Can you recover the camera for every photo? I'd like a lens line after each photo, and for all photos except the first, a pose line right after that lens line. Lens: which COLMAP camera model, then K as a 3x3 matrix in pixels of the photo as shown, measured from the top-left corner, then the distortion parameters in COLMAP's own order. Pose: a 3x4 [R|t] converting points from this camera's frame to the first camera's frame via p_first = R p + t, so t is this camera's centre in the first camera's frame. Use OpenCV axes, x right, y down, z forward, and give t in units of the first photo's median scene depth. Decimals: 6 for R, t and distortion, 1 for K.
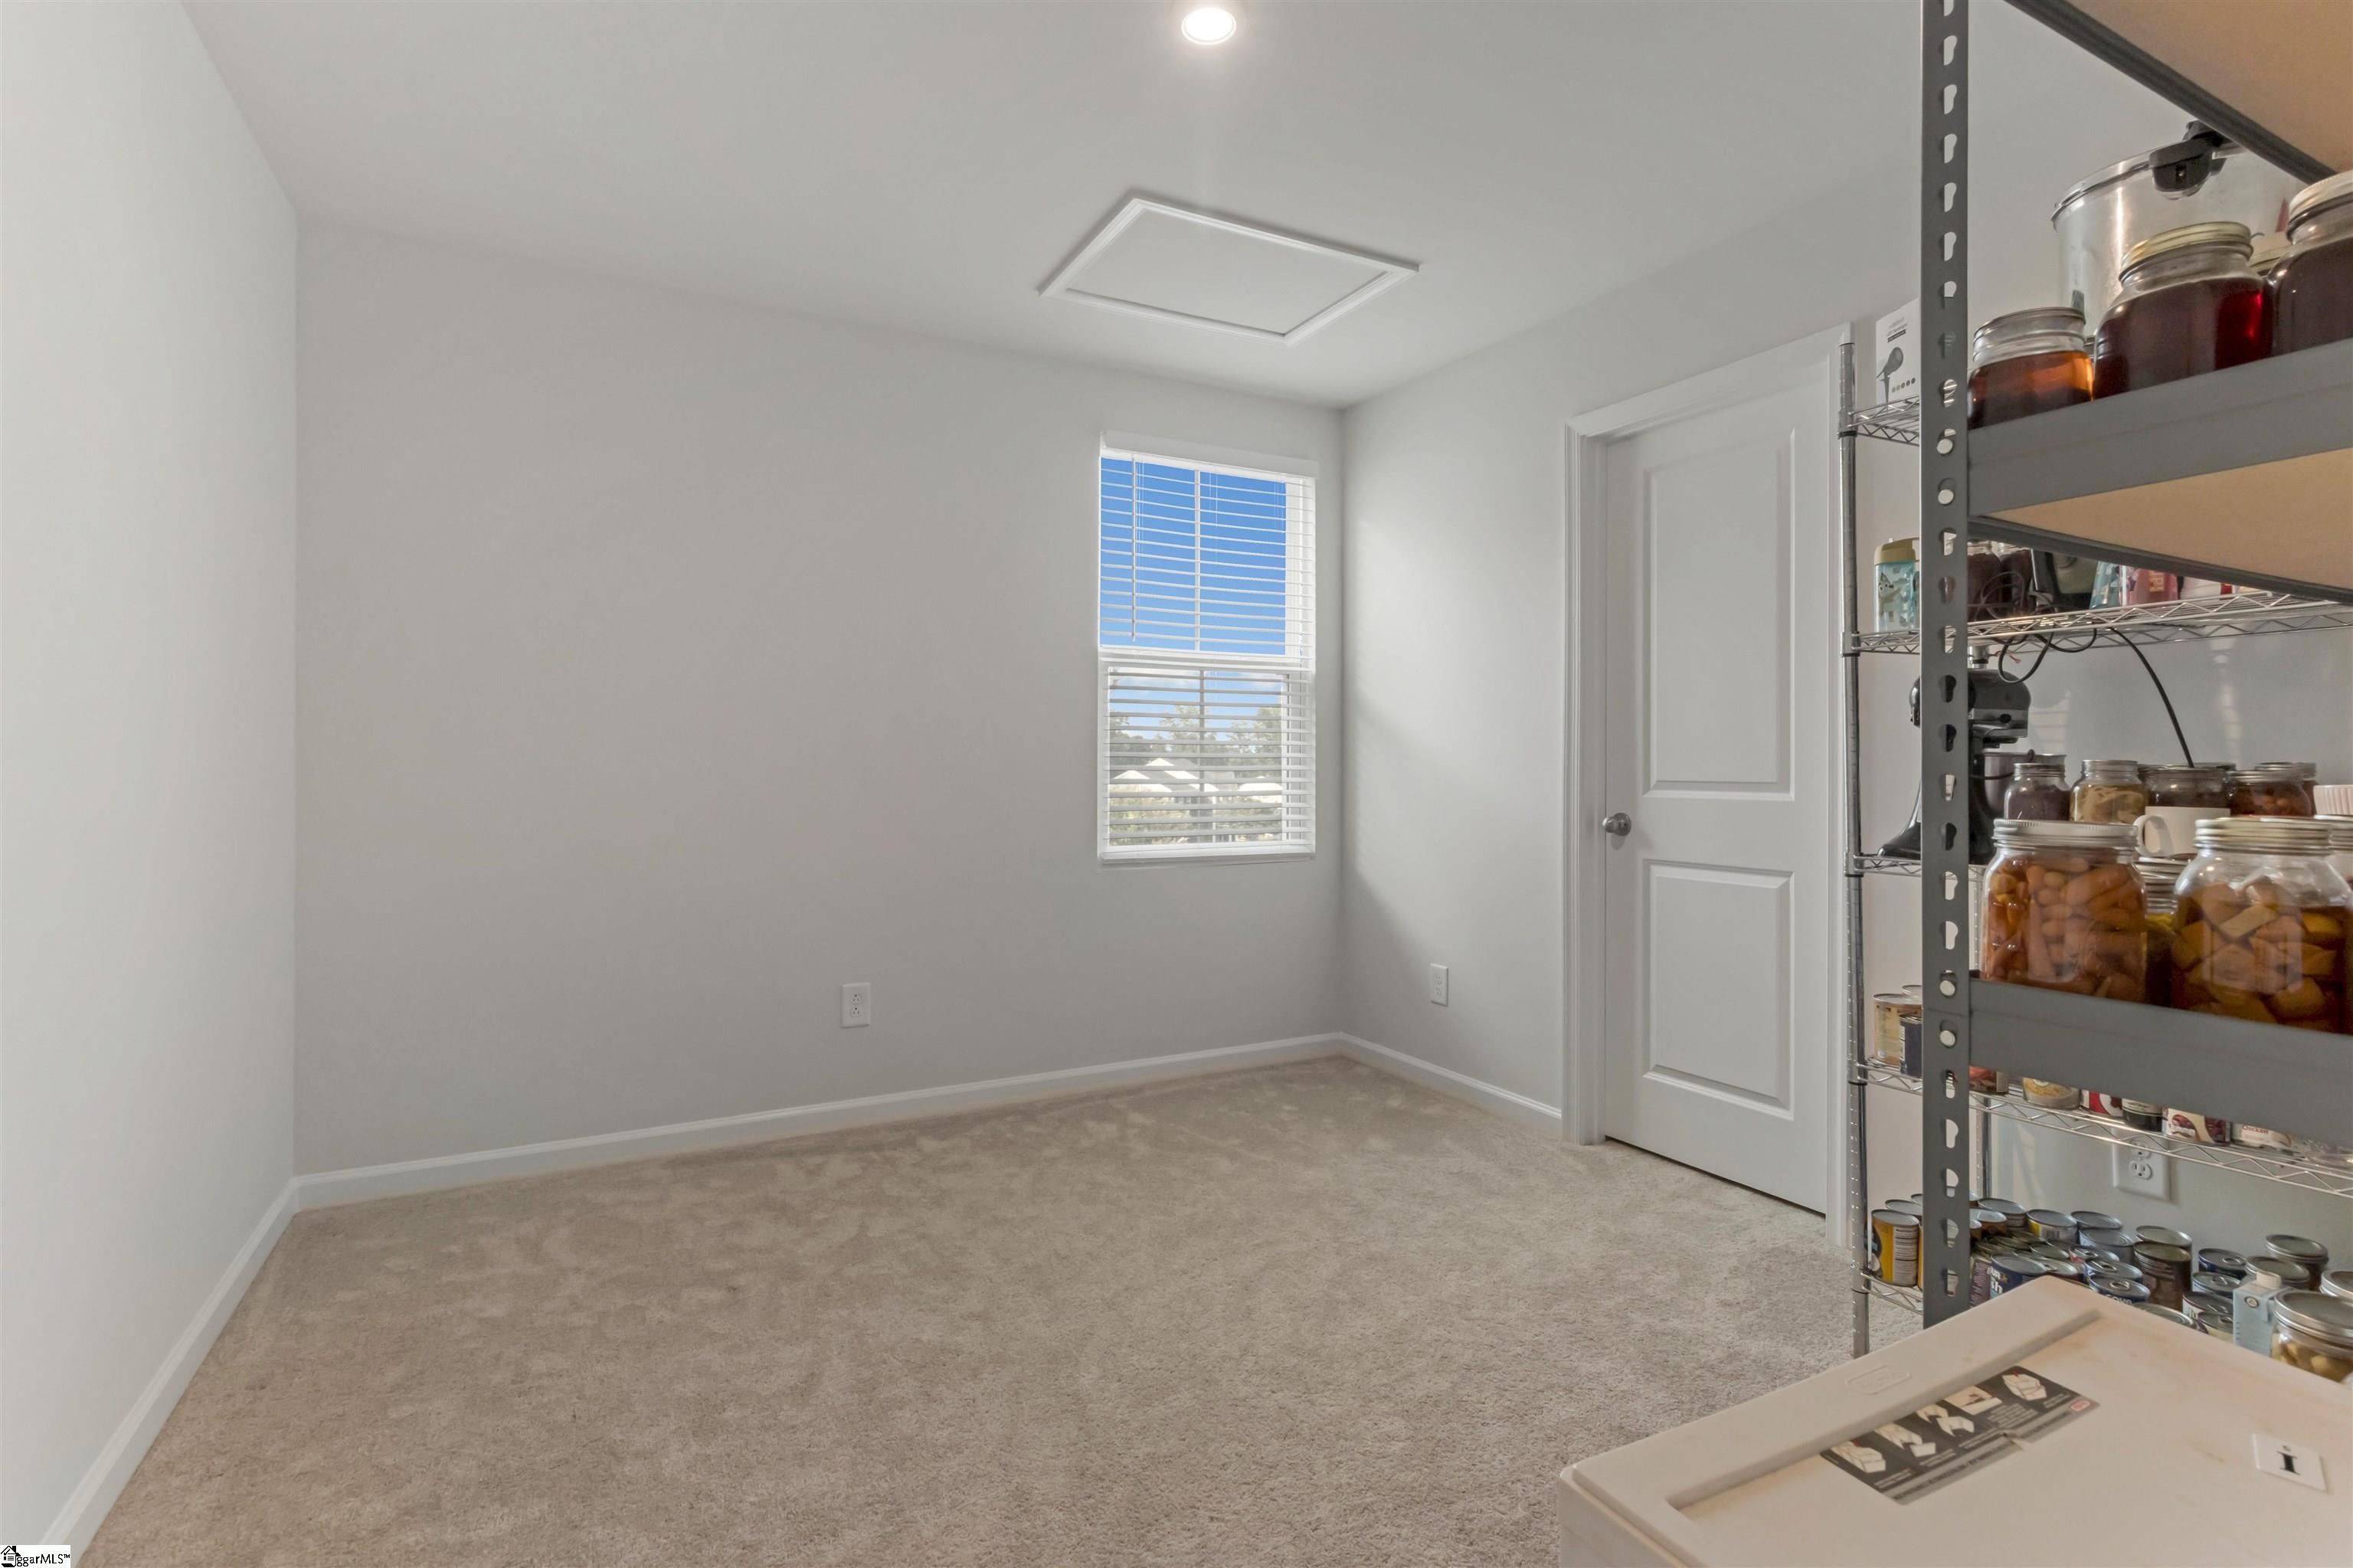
lens RADIAL K [[1119.5, 0, 1176.5], [0, 1119.5, 784.0], [0, 0, 1]] dist [-0.003272, -0.000022]
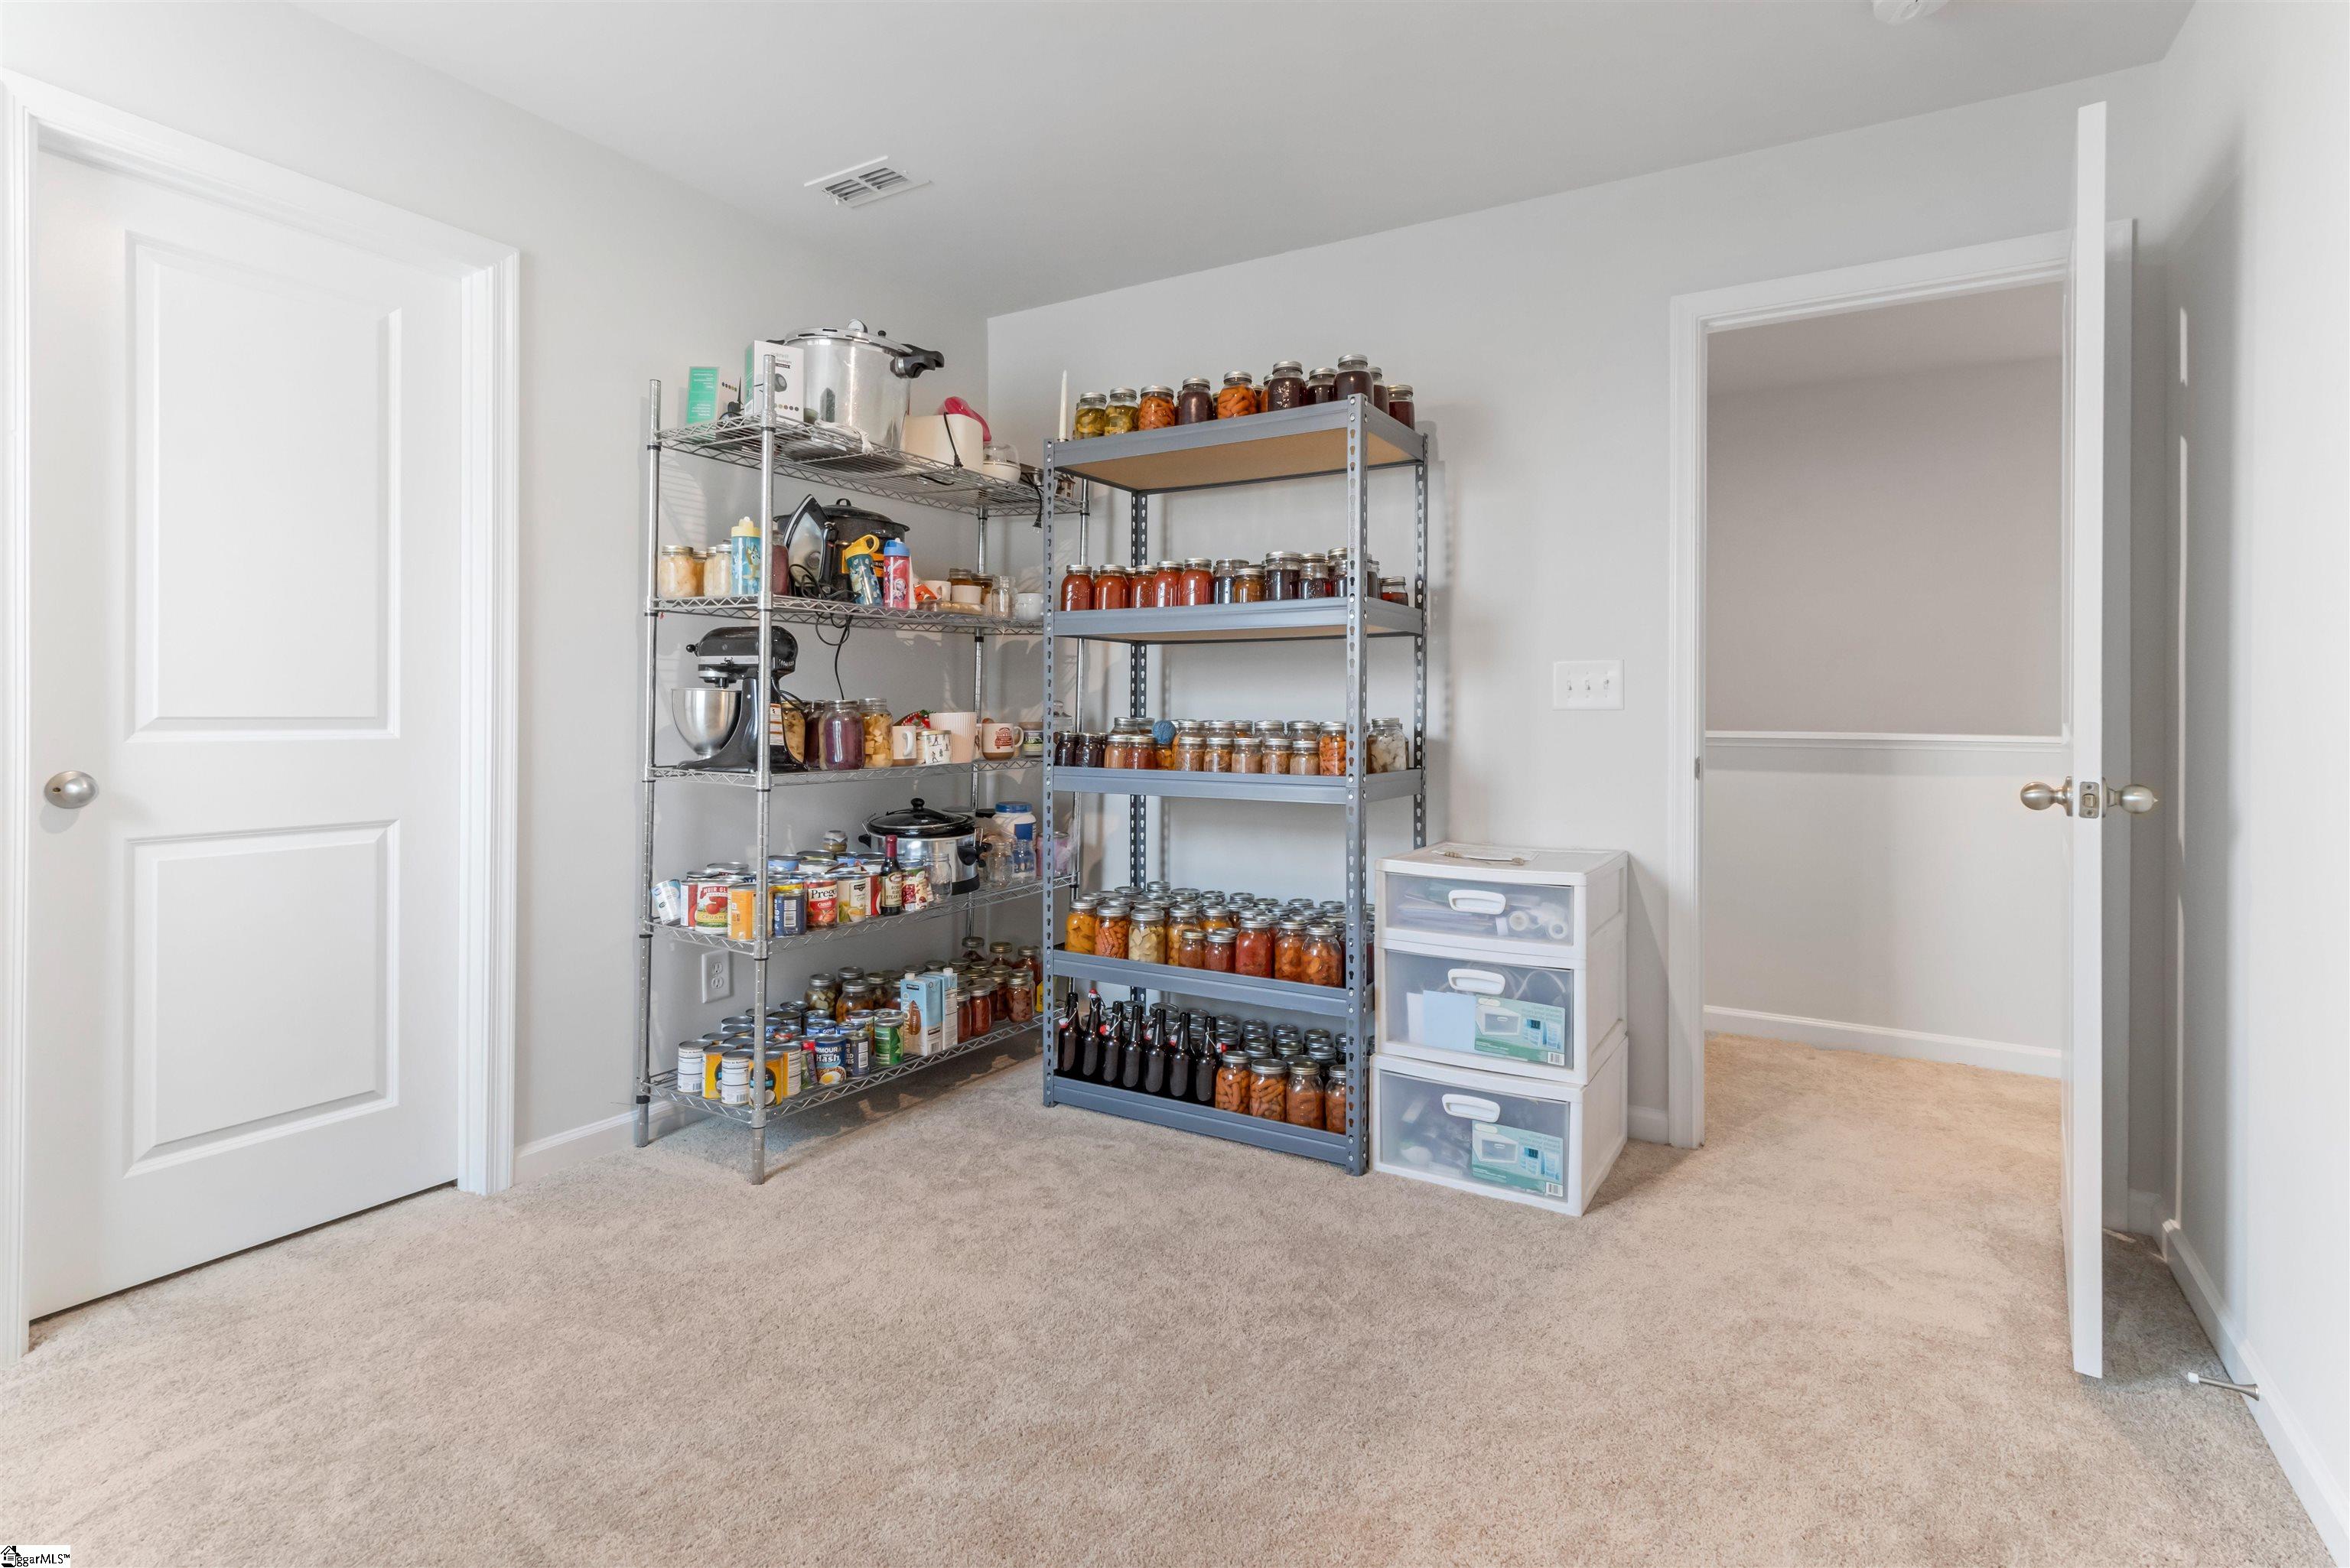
lens RADIAL K [[1100.4, 0, 1175.6], [0, 1100.4, 713.8], [0, 0, 1]] dist [-0.000166, 0.000174]
pose [[-0.530888, -0.004028, 0.847432, -0.444005], [0.001173, 0.999984, 0.005488, -0.007545], [-0.847441, 0.003907, -0.530875, 0.837383]]
